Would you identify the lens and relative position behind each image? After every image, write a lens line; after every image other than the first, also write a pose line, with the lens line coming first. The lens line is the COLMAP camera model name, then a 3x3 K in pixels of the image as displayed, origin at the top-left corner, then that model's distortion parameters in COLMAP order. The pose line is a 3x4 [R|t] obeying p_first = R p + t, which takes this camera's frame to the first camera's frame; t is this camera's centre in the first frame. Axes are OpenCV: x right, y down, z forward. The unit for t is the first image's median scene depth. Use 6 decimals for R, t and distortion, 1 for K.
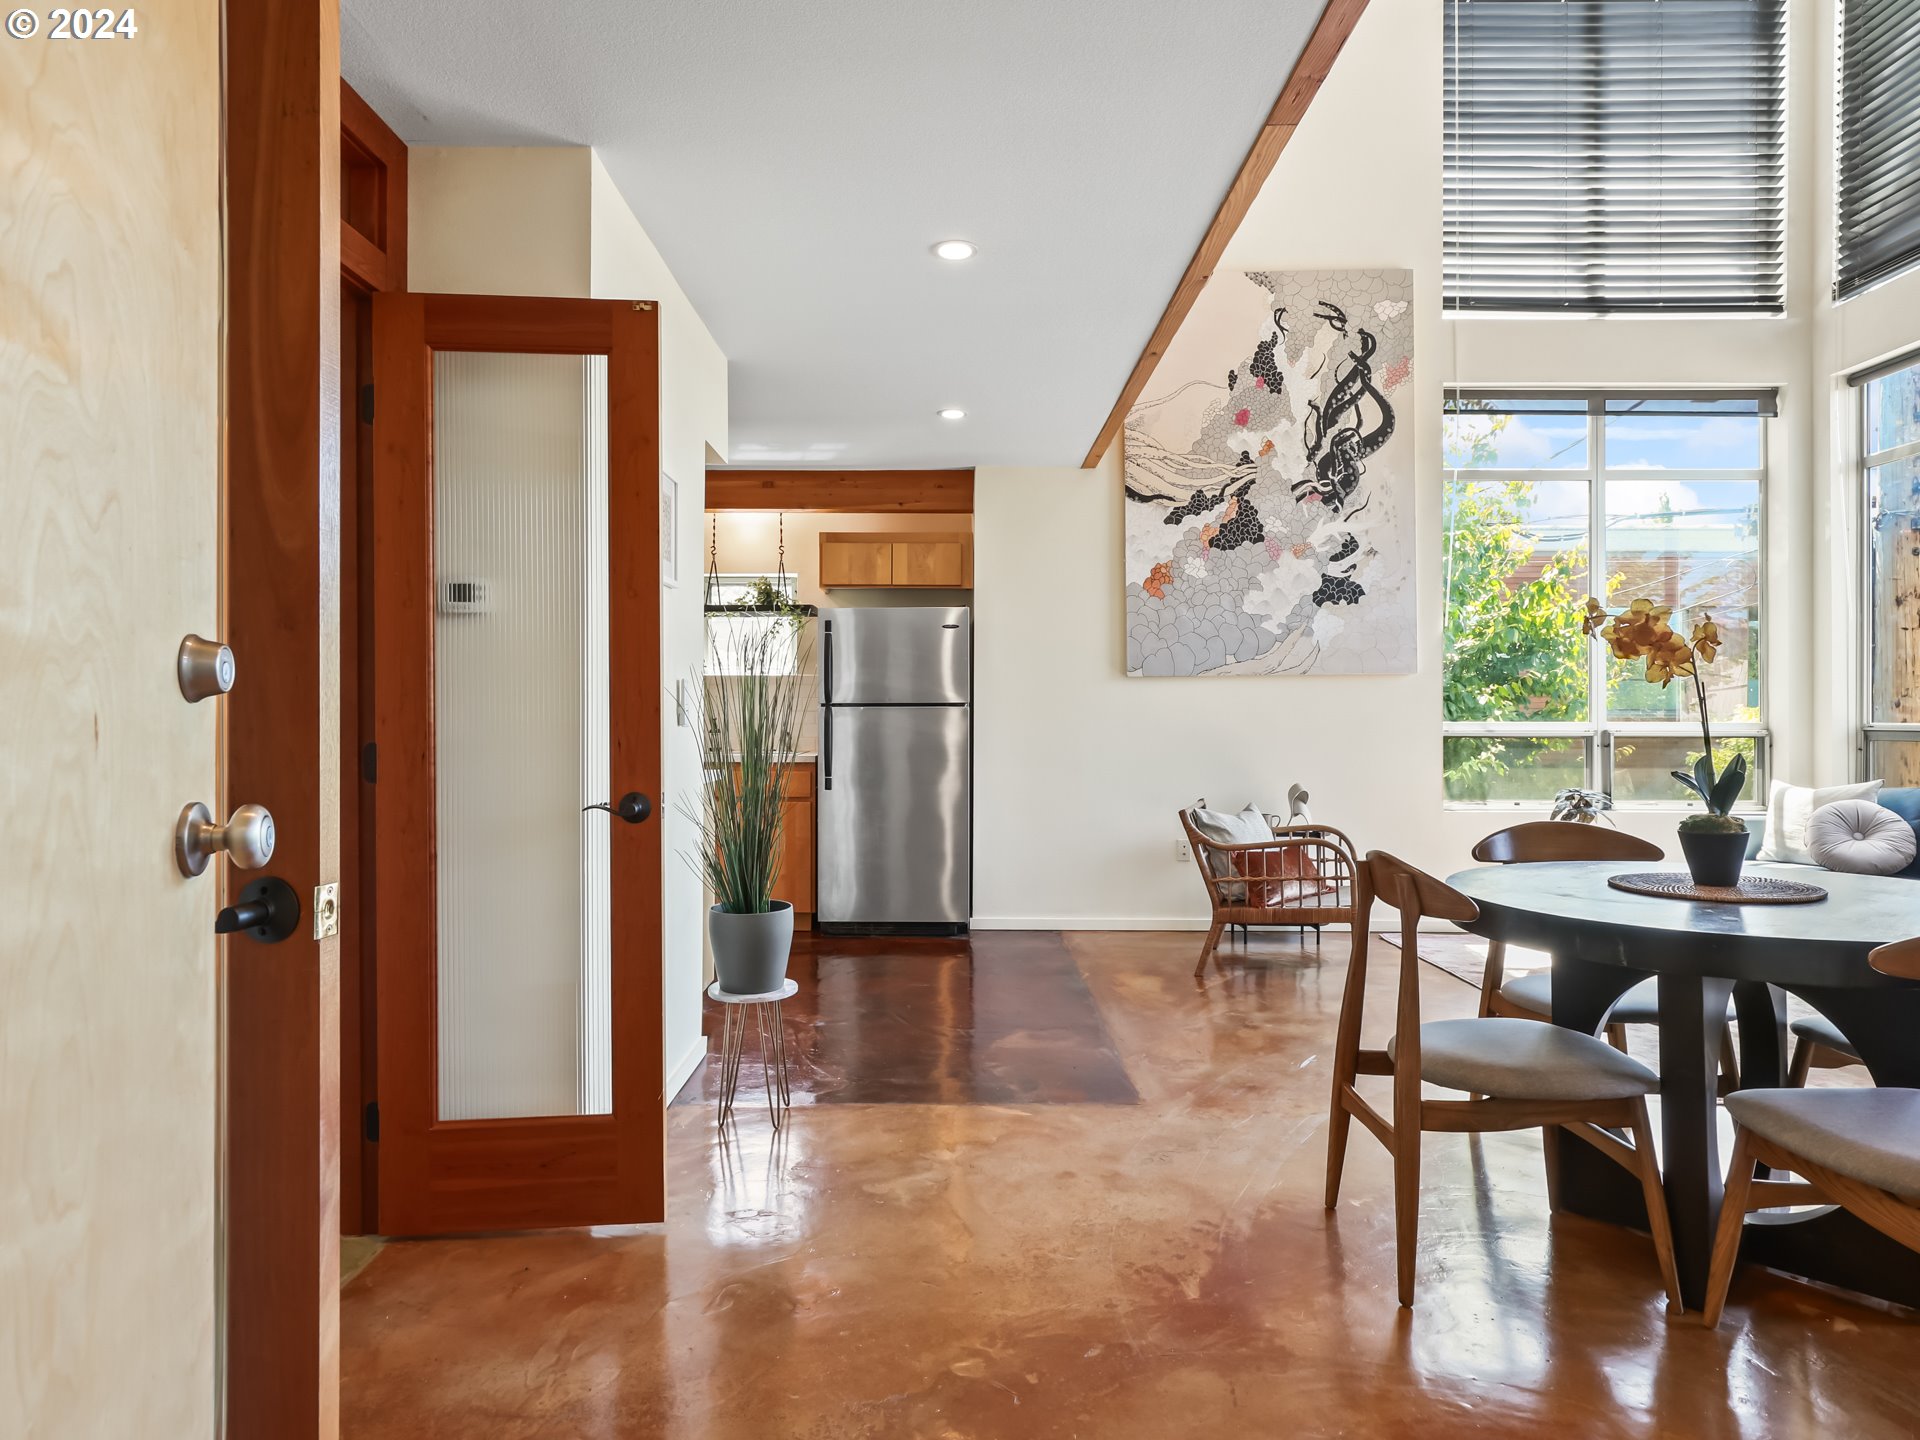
lens RADIAL K [[1103.8, 0, 922.9], [0, 1103.8, 714.9], [0, 0, 1]] dist [-0.002694, 0.000434]
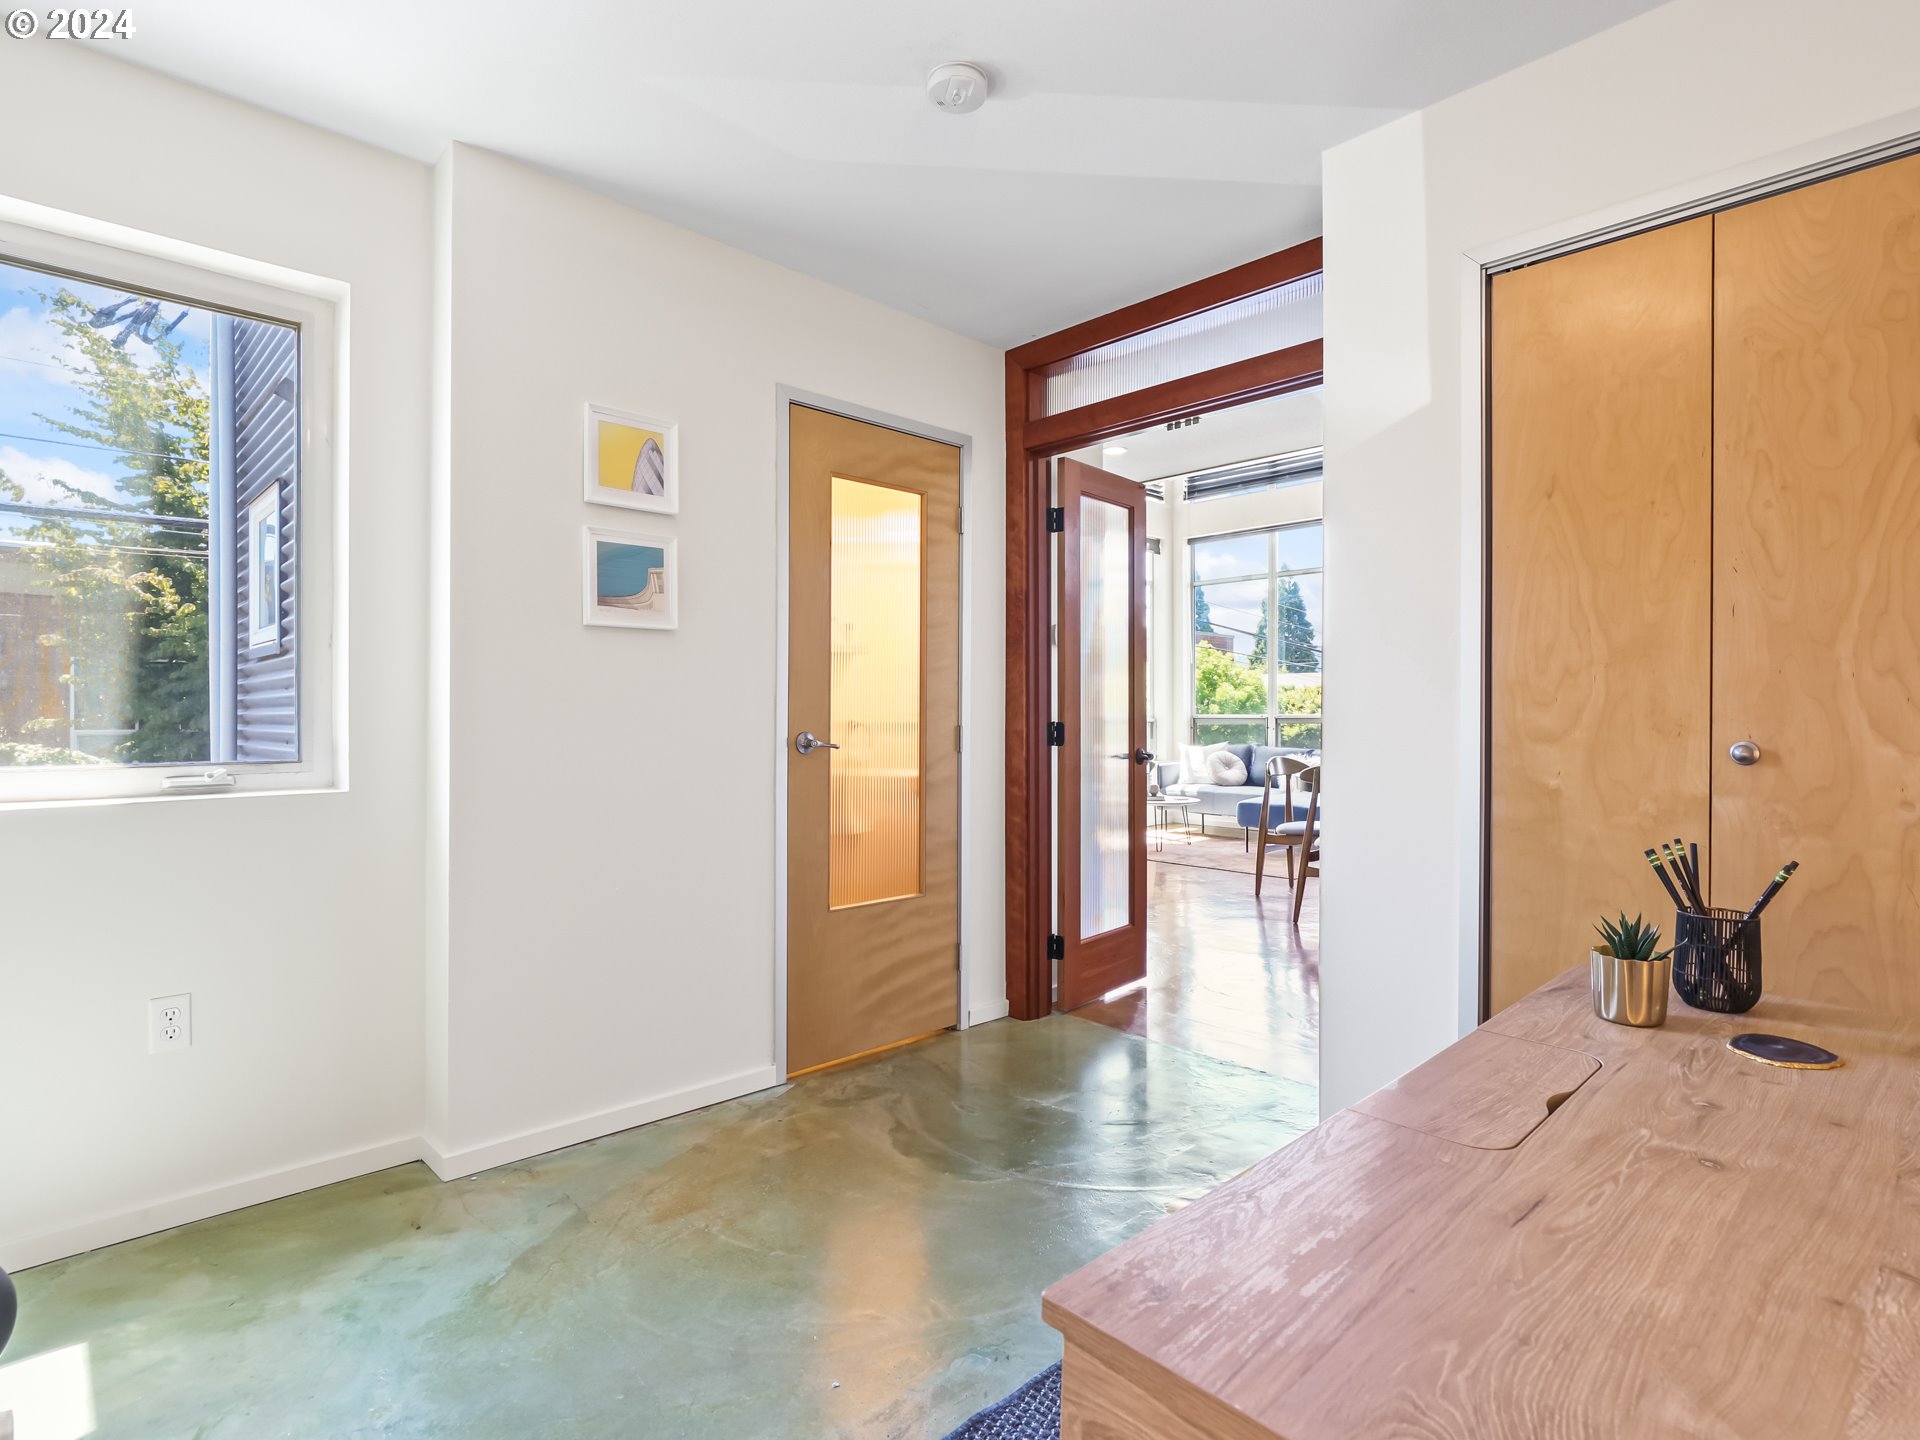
lens RADIAL K [[1000.4, 0, 960.0], [0, 1000.4, 720.0], [0, 0, 1]] dist [-0.009744, 0.001563]
pose [[0.709146, -0.004435, 0.705048, -0.701185], [-0.000240, 0.999979, 0.006532, 0.005278], [-0.705062, -0.004801, 0.709130, 0.012611]]
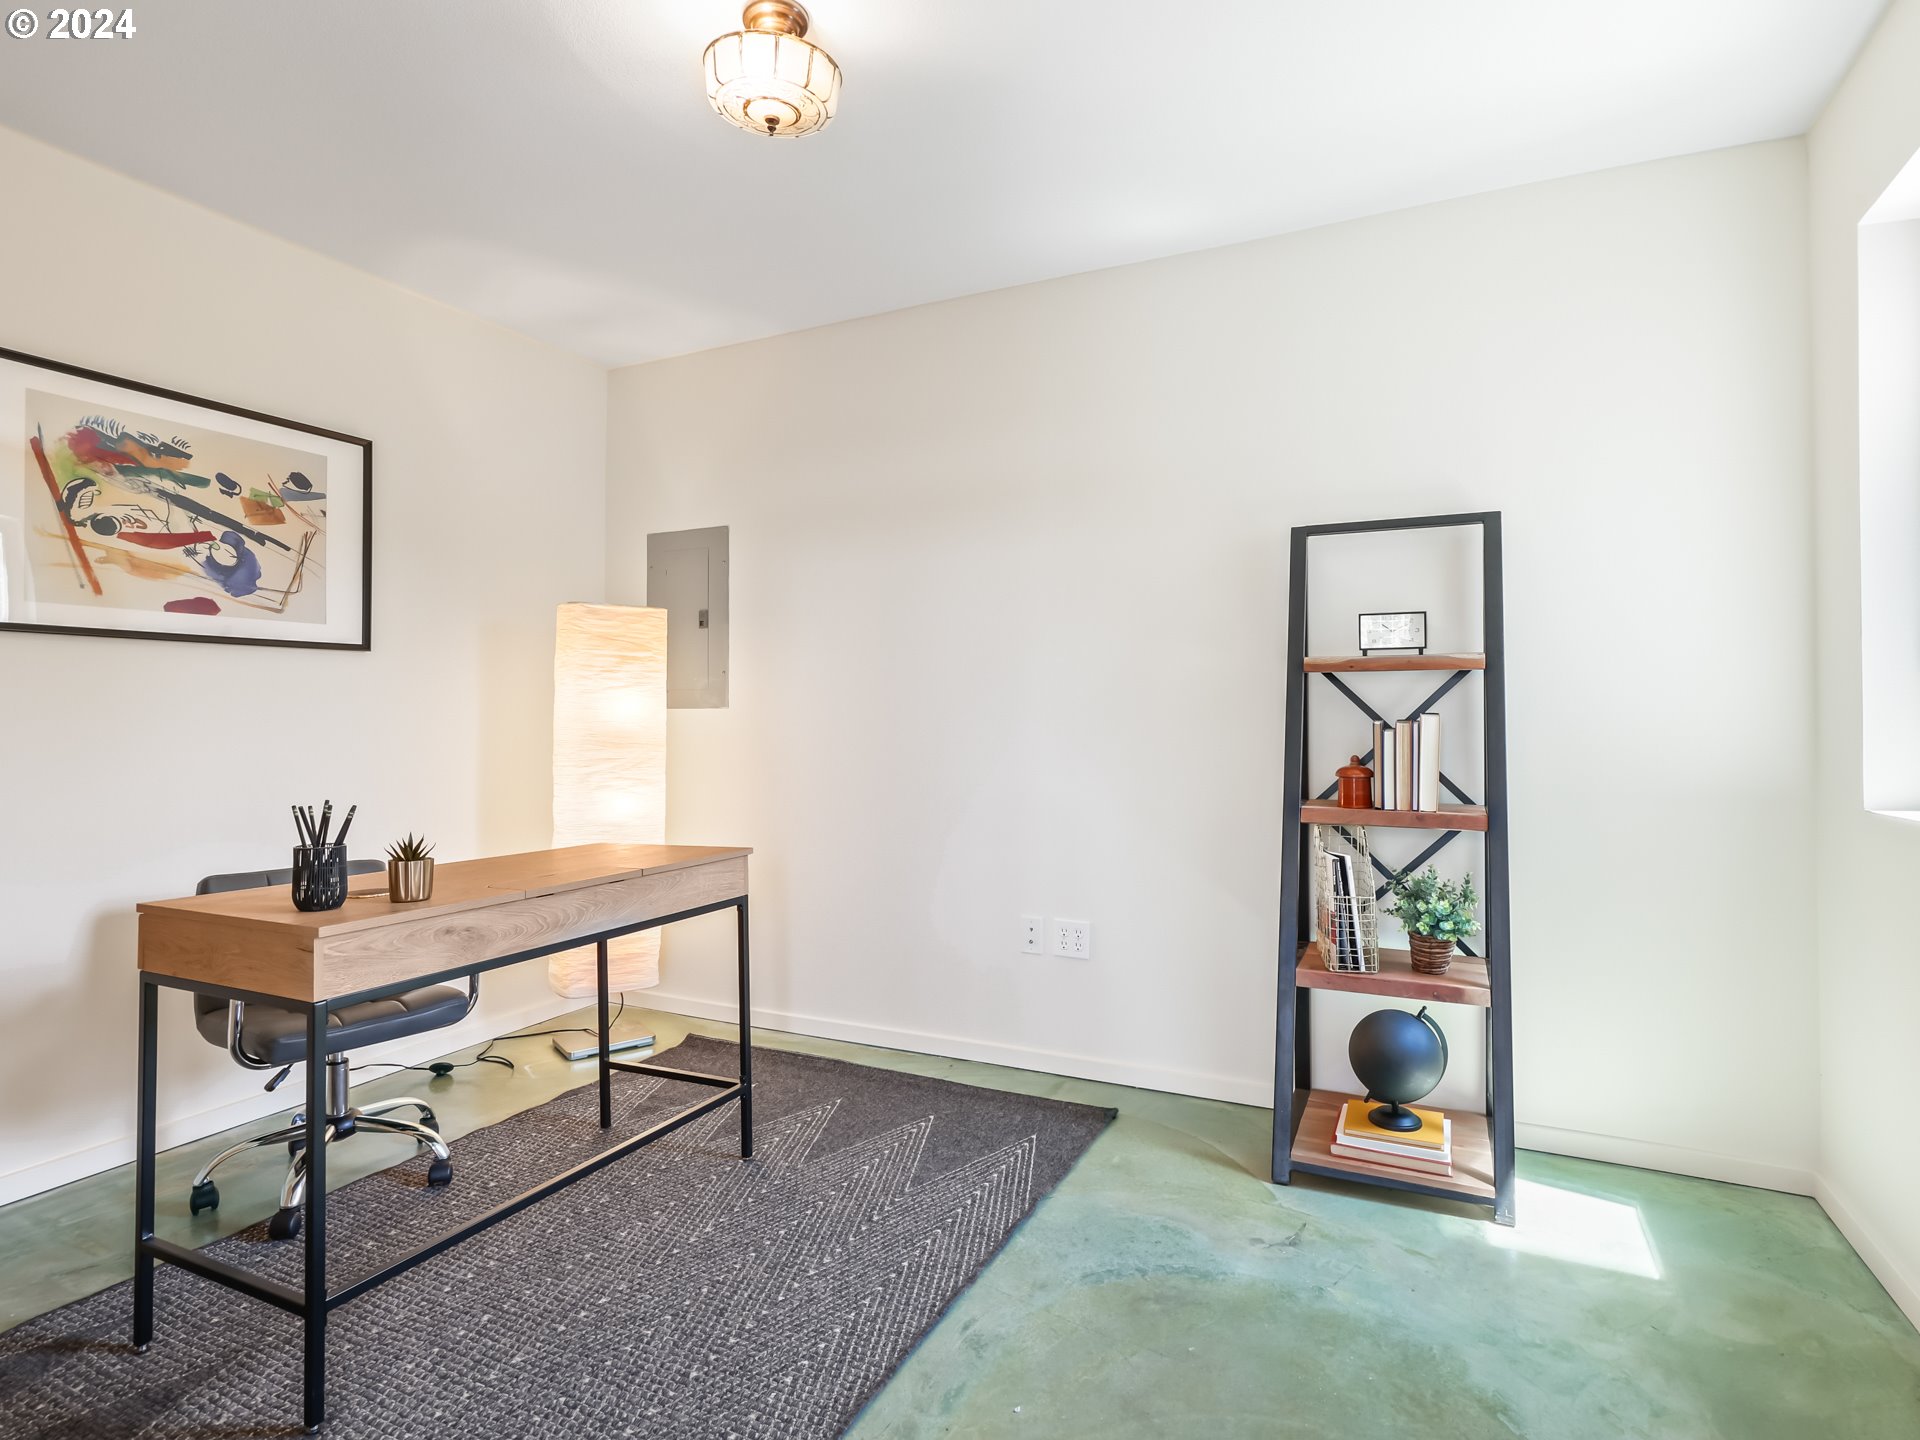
lens RADIAL K [[1024.2, 0, 964.3], [0, 1024.2, 695.6], [0, 0, 1]] dist [-0.011395, 0.008201]
pose [[-0.410675, -0.021889, -0.911519, -0.264325], [-0.001202, 0.999724, -0.023465, 0.007375], [0.911781, -0.008541, -0.410588, 0.339294]]
